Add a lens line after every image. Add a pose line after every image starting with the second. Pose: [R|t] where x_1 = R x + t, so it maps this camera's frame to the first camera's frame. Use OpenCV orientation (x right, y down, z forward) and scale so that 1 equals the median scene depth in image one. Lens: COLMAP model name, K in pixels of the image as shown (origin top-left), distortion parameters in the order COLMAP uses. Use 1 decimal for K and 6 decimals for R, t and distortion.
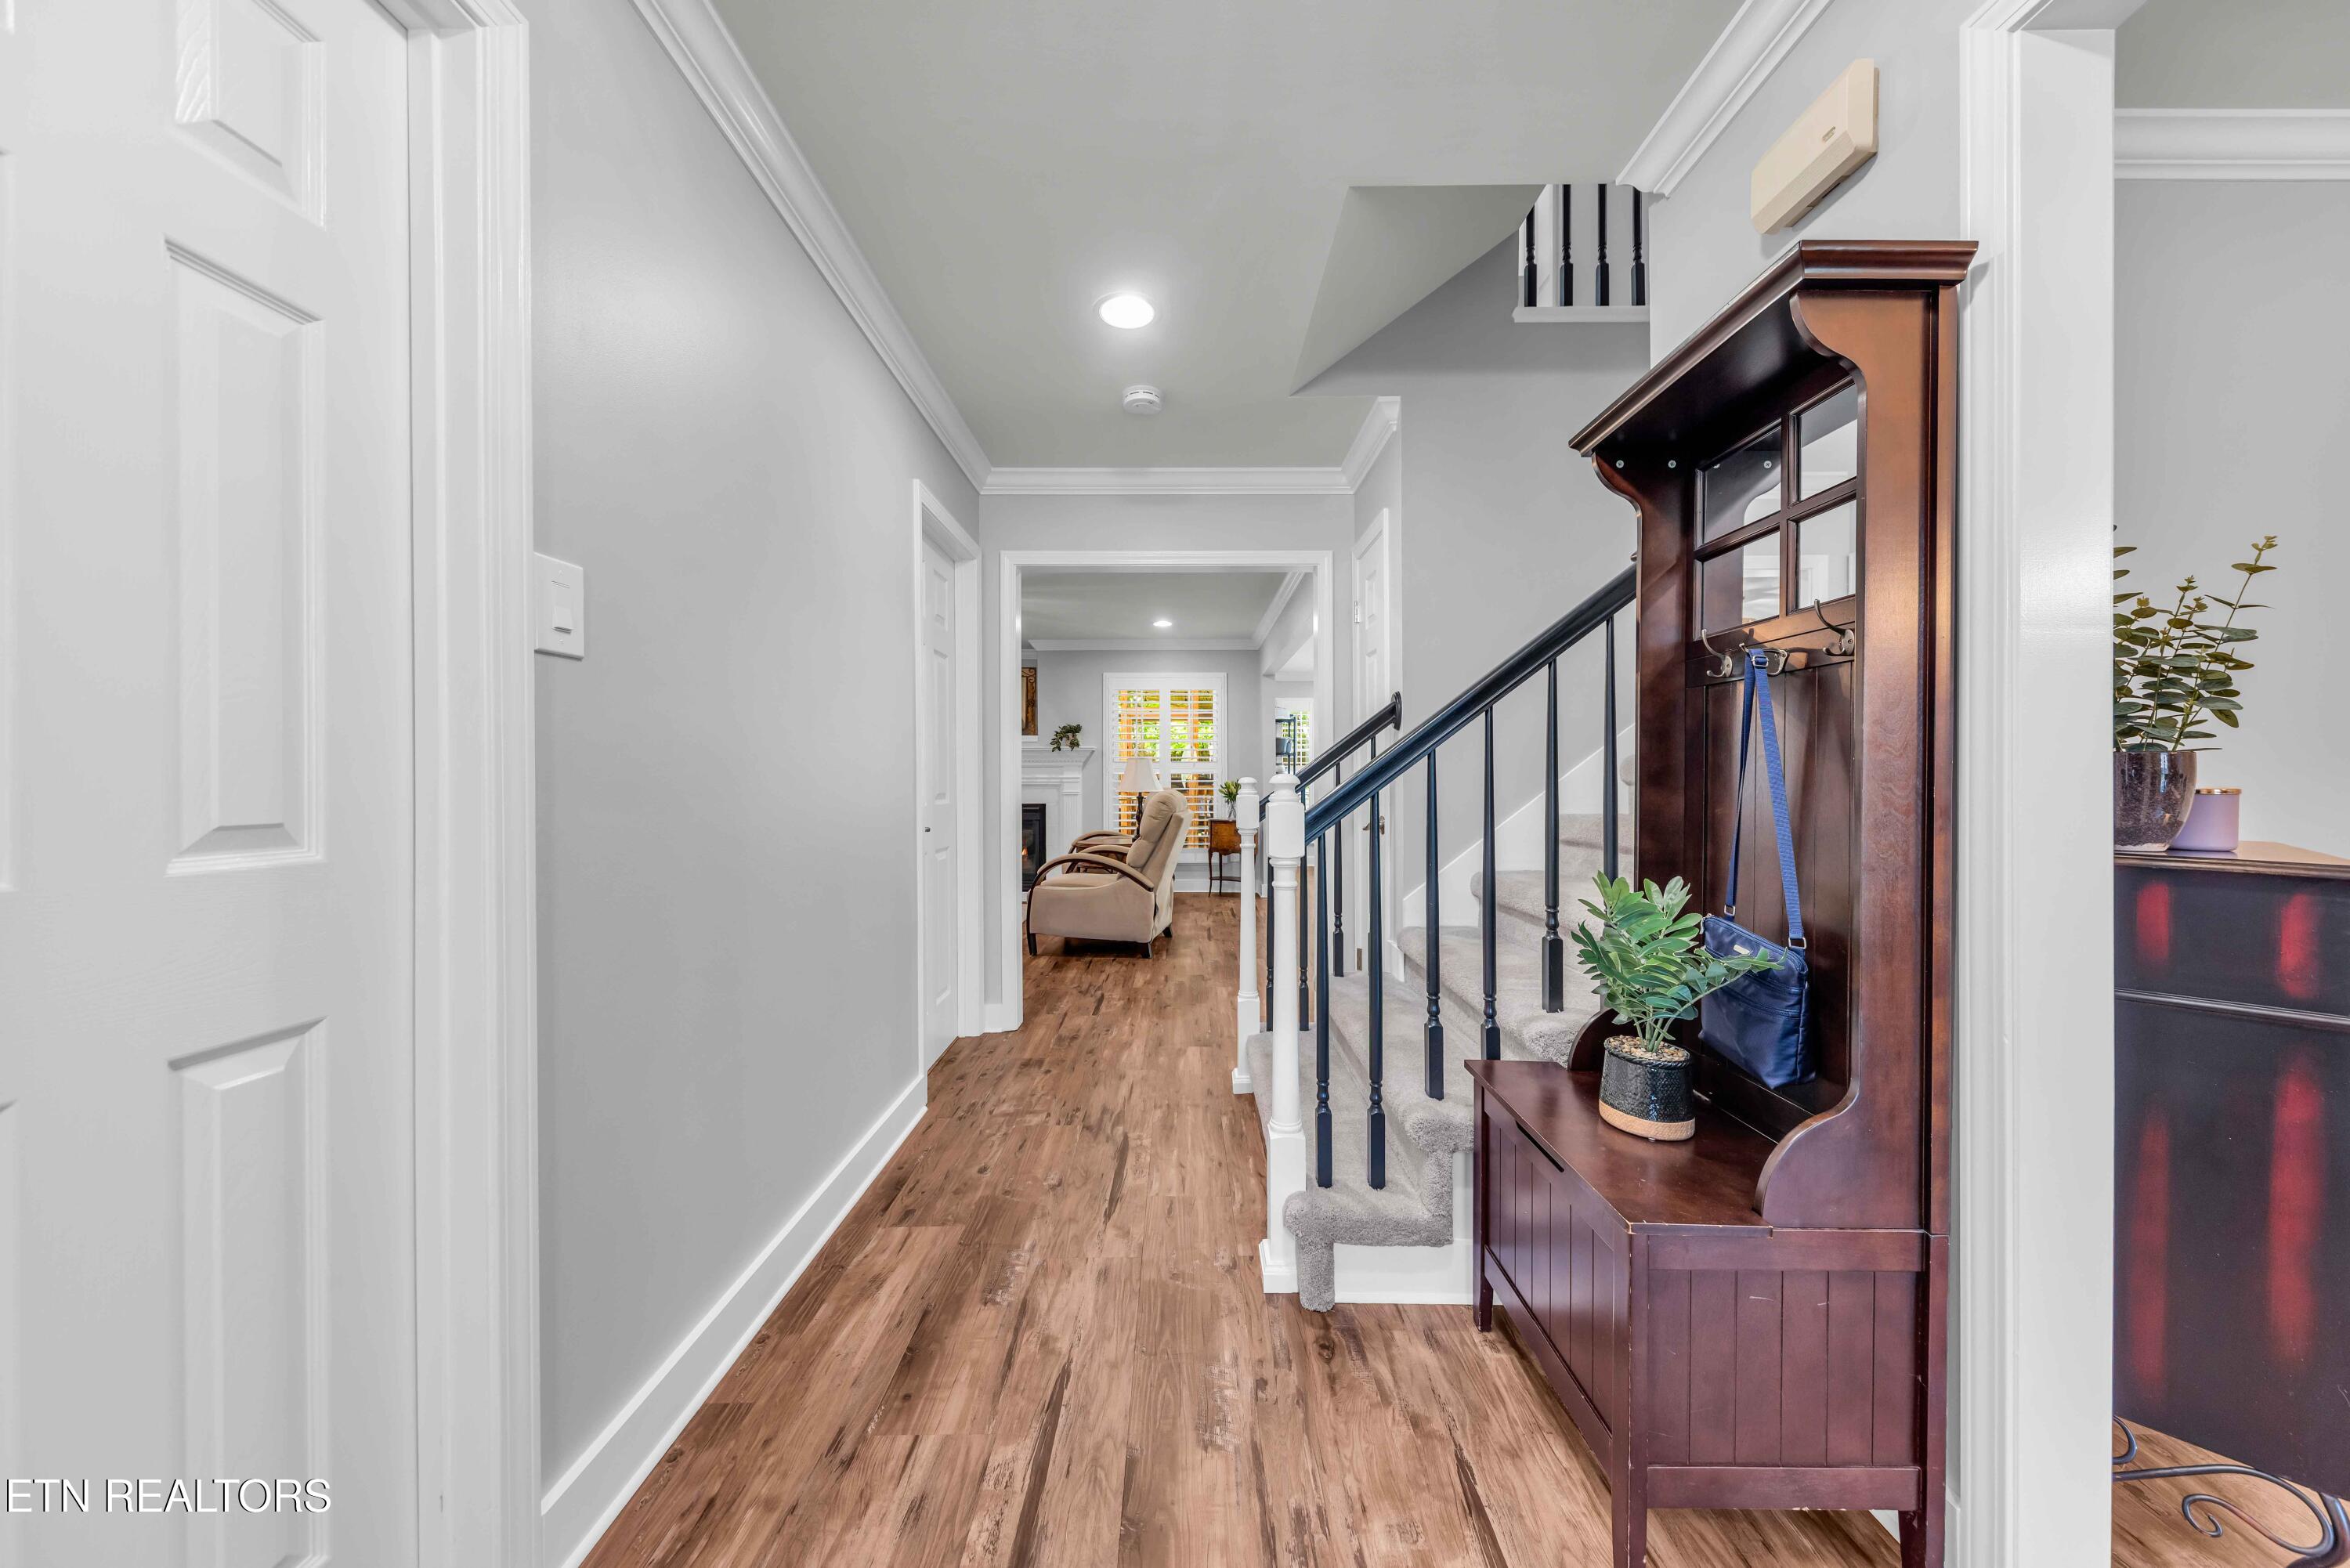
lens RADIAL K [[821.9, 0, 1178.4], [0, 821.9, 785.5], [0, 0, 1]] dist [-0.000706, -0.000022]
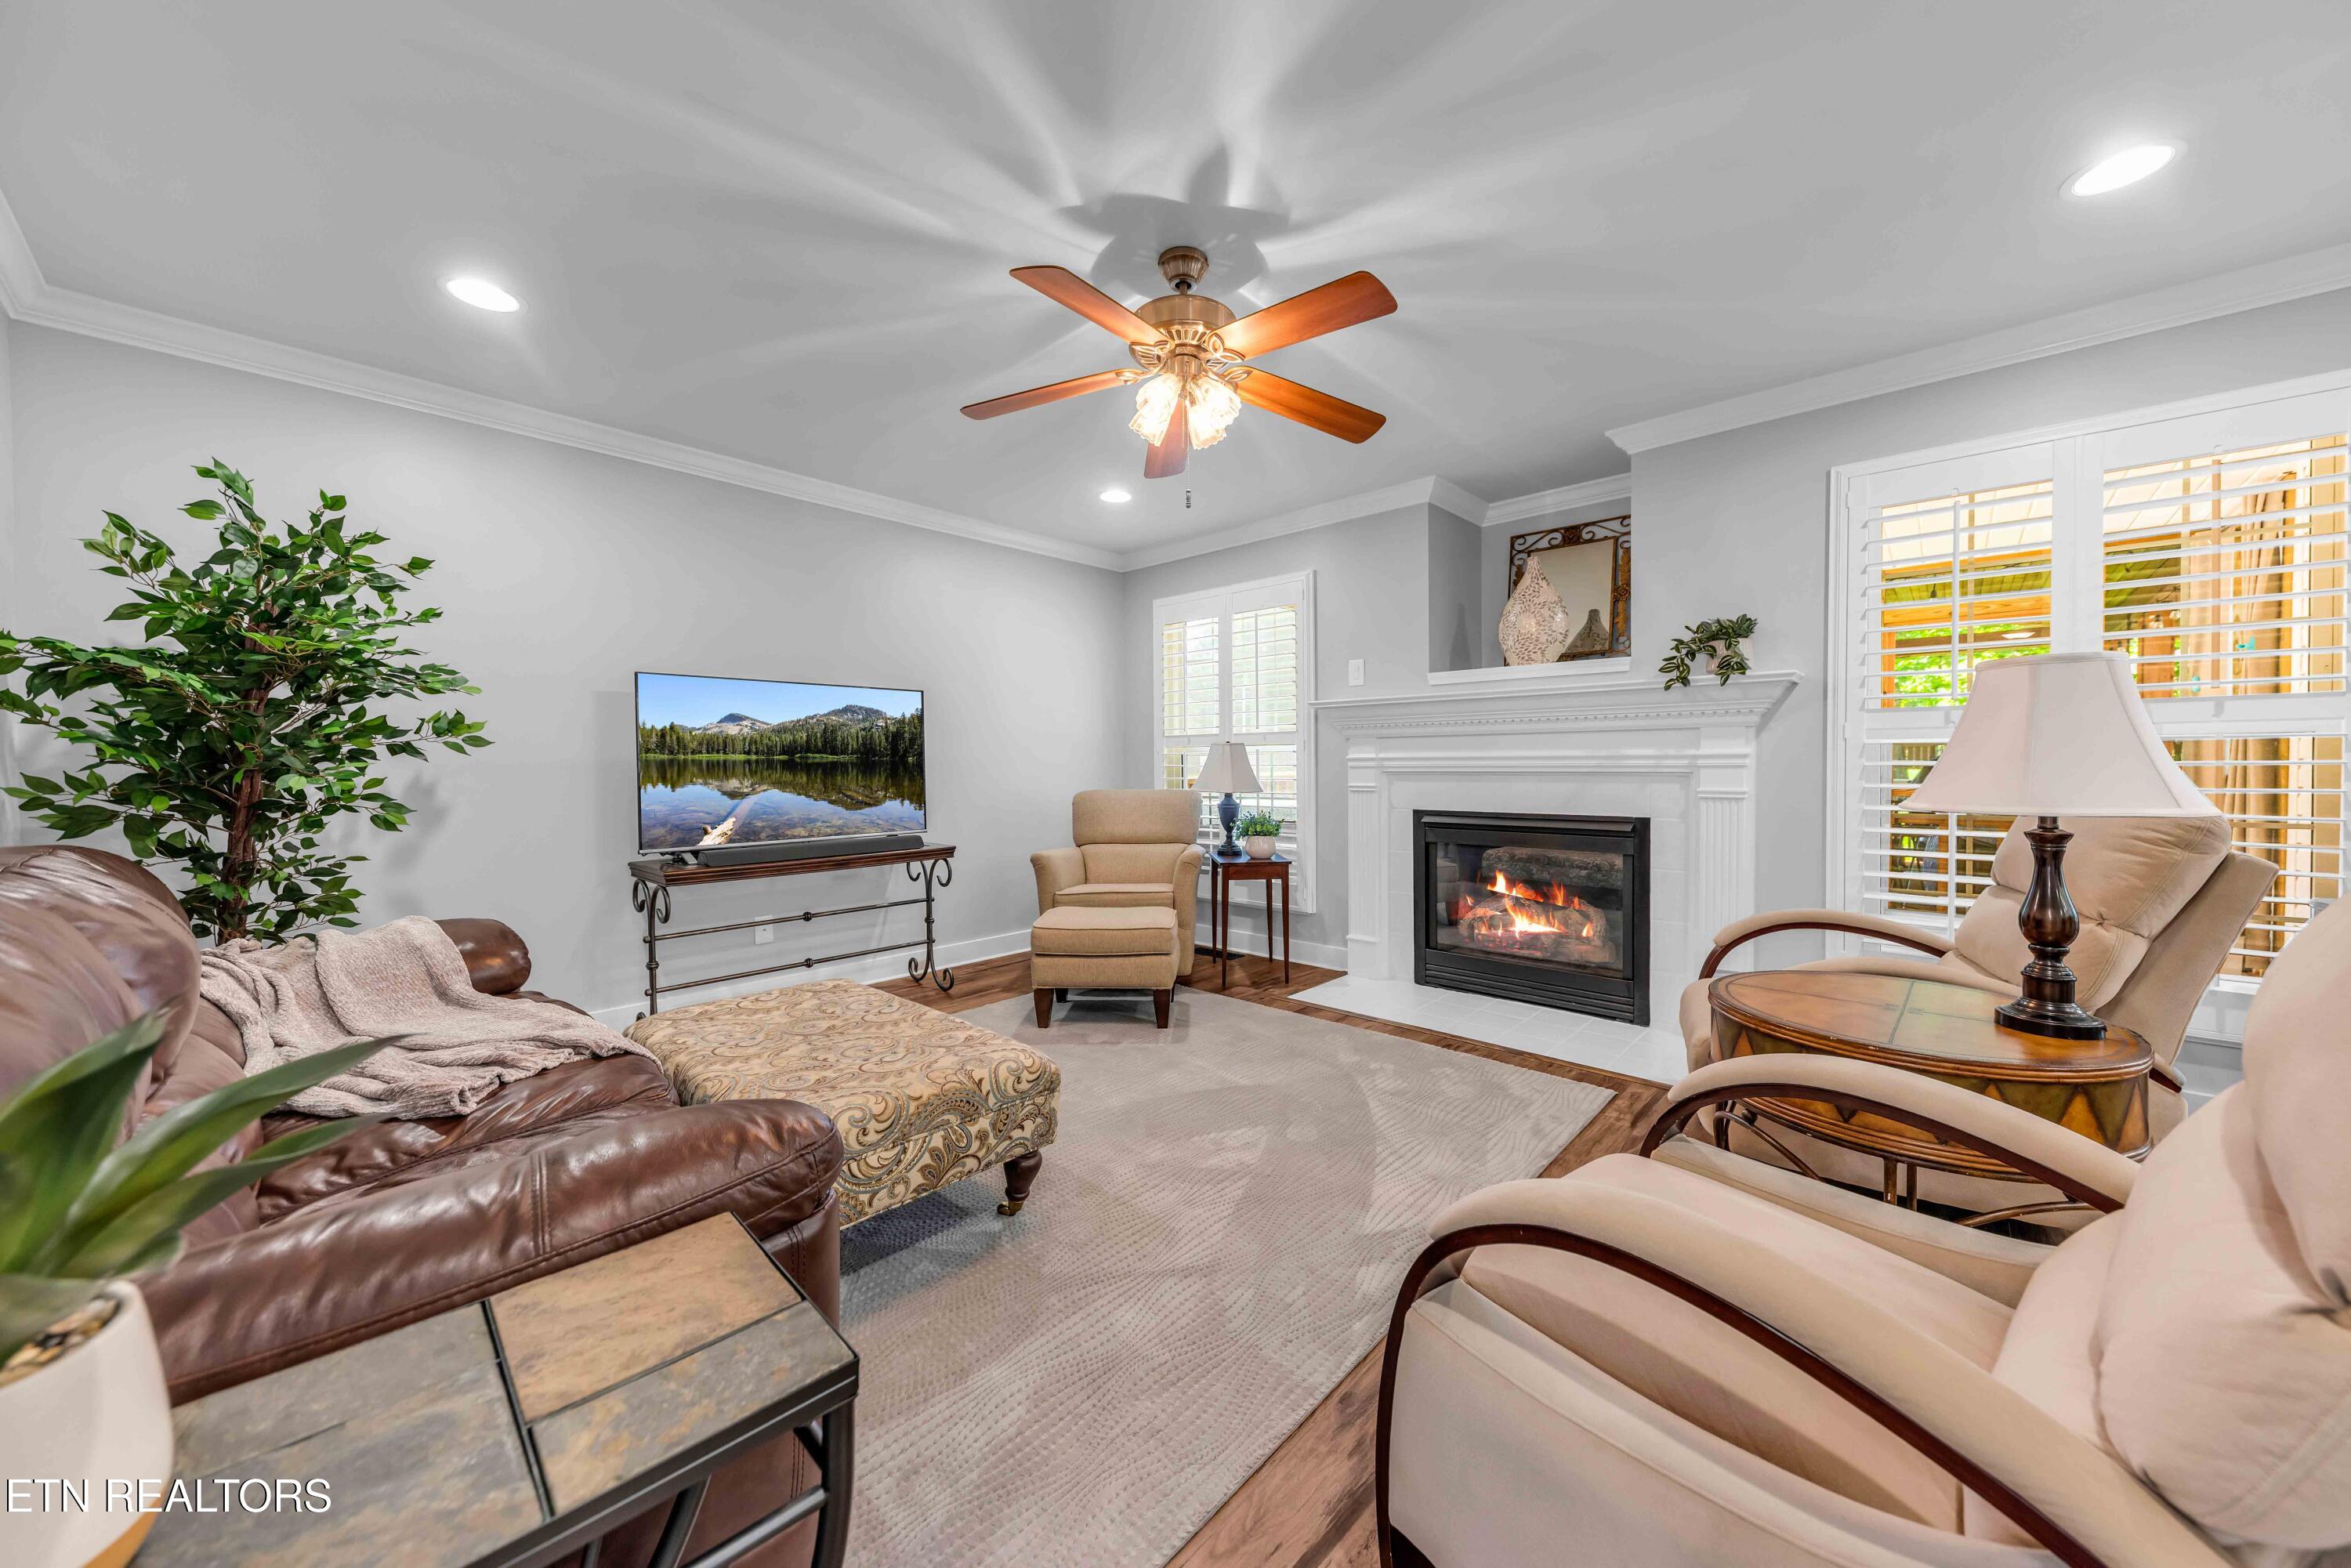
lens RADIAL K [[822.3, 0, 1172.2], [0, 822.3, 775.0], [0, 0, 1]] dist [-0.000706, -0.000022]
pose [[0.725195, 0.004015, -0.688532, -0.051291], [0.002791, 0.999958, 0.008771, -0.004069], [0.688538, -0.008283, 0.725153, 0.538048]]
